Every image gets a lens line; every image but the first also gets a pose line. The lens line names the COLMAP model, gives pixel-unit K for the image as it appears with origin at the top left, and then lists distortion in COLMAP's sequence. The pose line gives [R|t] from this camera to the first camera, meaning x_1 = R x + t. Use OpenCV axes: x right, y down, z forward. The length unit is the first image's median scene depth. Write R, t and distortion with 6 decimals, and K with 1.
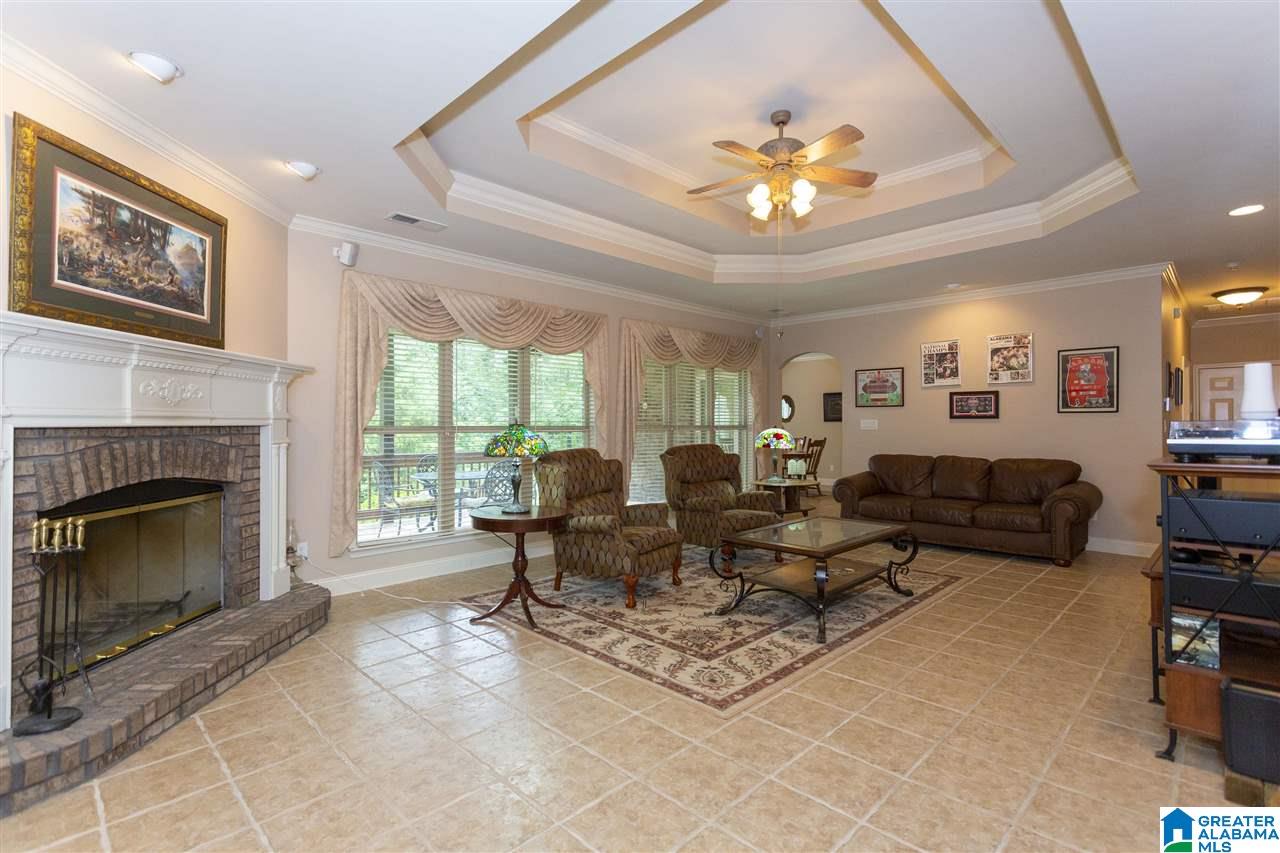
lens RADIAL K [[617.0, 0, 640.0], [0, 617.0, 426.5], [0, 0, 1]] dist [-0.001769, 0.000079]
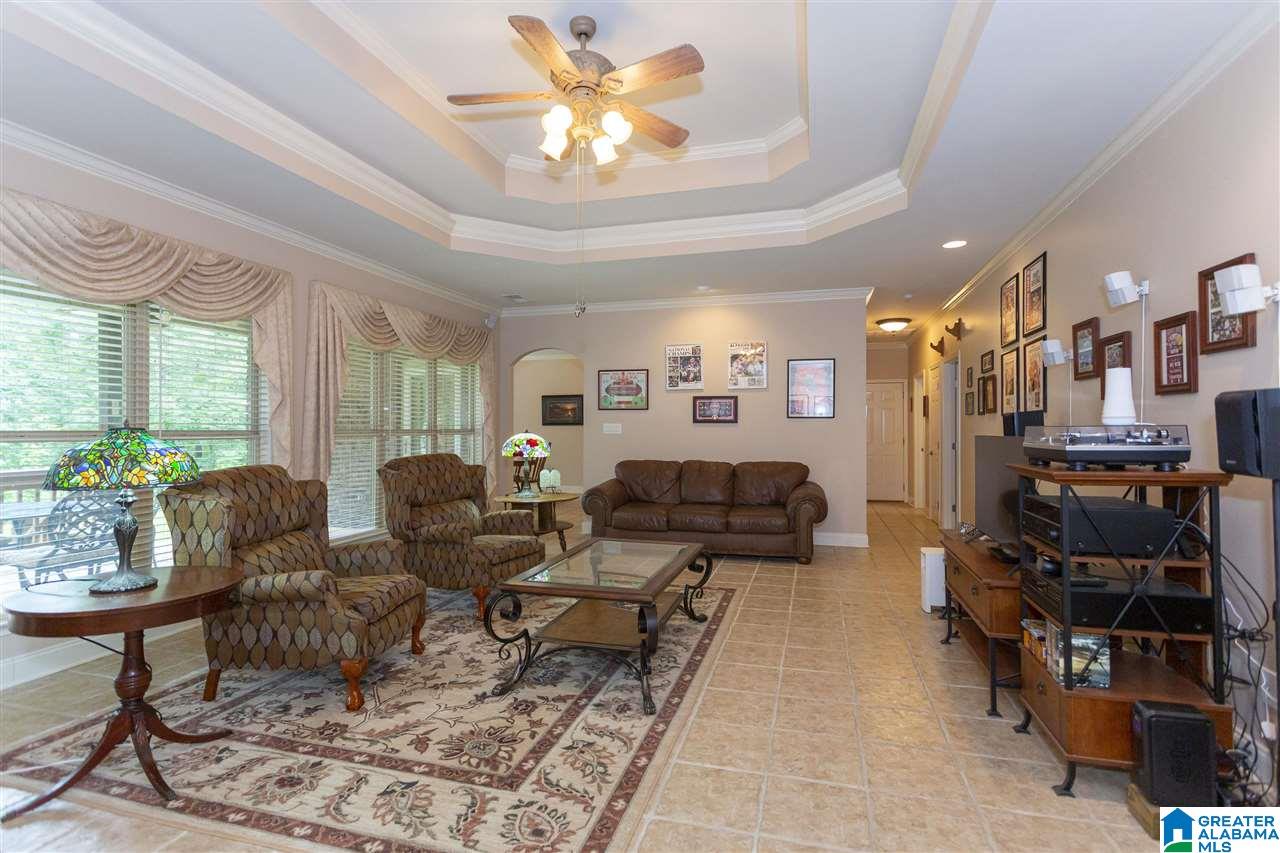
lens RADIAL K [[609.2, 0, 663.0], [0, 609.2, 426.1], [0, 0, 1]] dist [0.003479, 0.000937]
pose [[0.858166, 0.003326, 0.513362, -0.065726], [0.000150, 0.999977, -0.006730, -0.001214], [-0.513373, 0.005852, 0.858146, 0.270465]]
